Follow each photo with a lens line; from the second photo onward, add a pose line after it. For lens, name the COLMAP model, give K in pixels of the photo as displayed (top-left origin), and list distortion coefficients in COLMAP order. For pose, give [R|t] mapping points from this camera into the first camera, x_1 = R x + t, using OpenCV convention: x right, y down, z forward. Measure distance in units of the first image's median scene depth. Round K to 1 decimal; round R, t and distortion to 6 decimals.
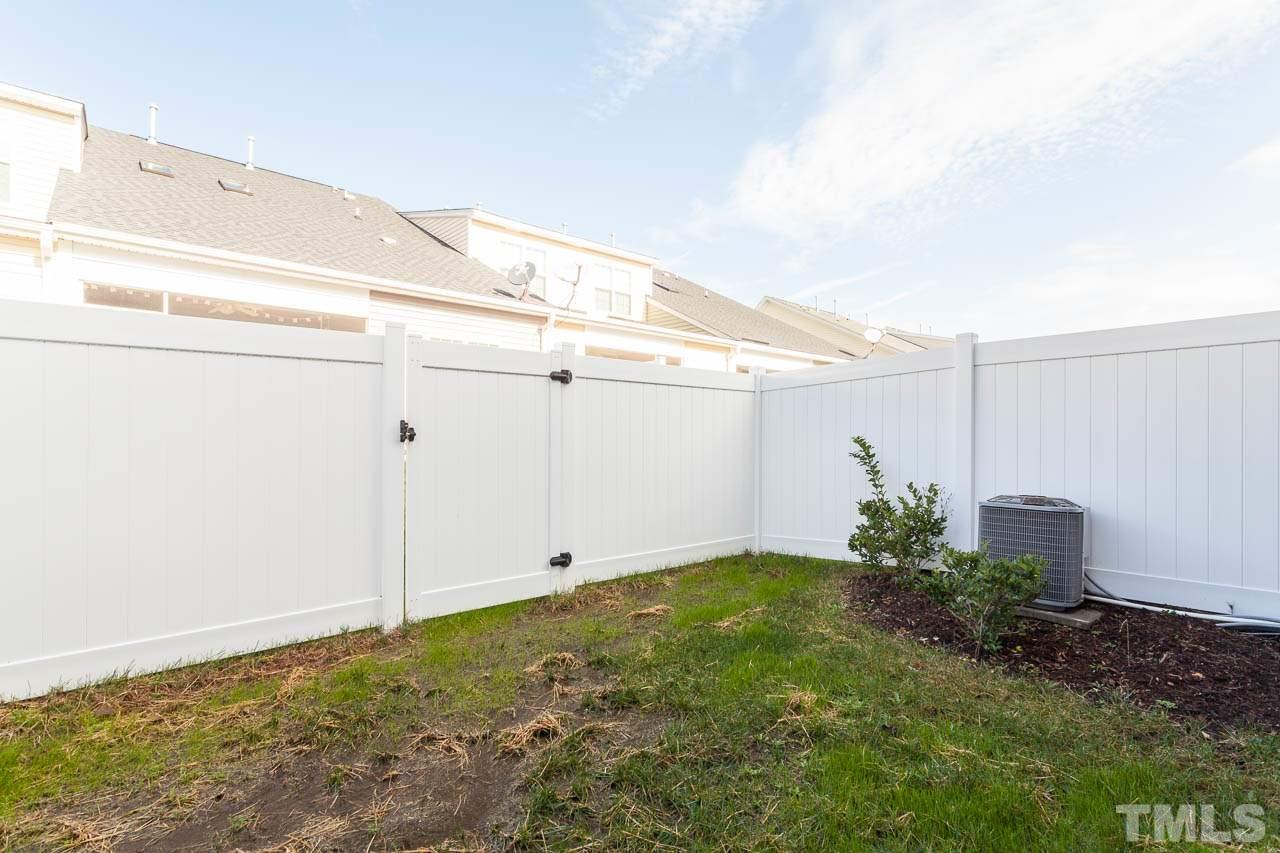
lens RADIAL K [[639.9, 0, 640.0], [0, 639.9, 426.5], [0, 0, 1]] dist [0.014757, 0.000335]
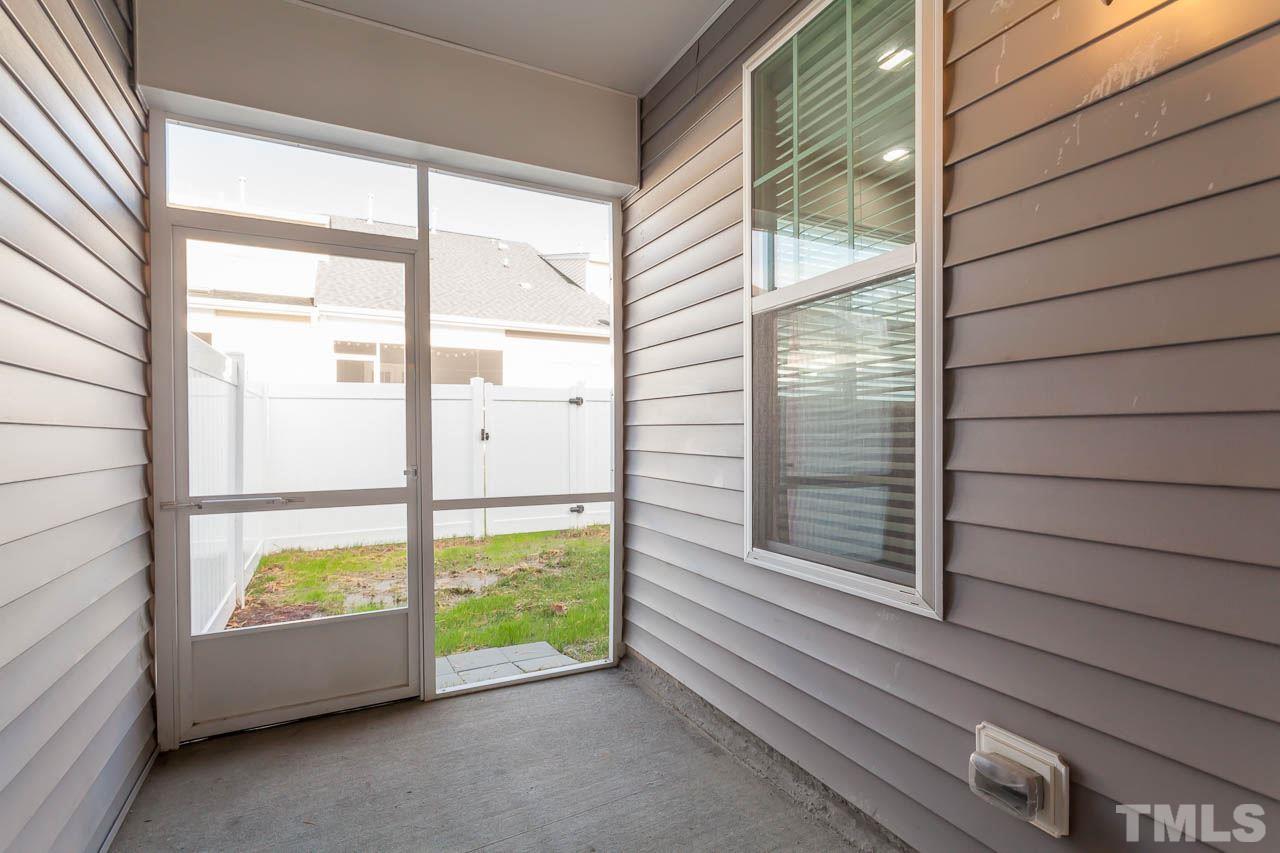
lens RADIAL K [[639.9, 0, 640.0], [0, 639.9, 426.5], [0, 0, 1]] dist [0.014757, 0.000335]
pose [[0.967807, -0.010735, -0.251463, 0.464718], [0.012201, 0.999916, 0.004273, -0.016323], [0.251396, -0.007203, 0.967857, -0.598022]]
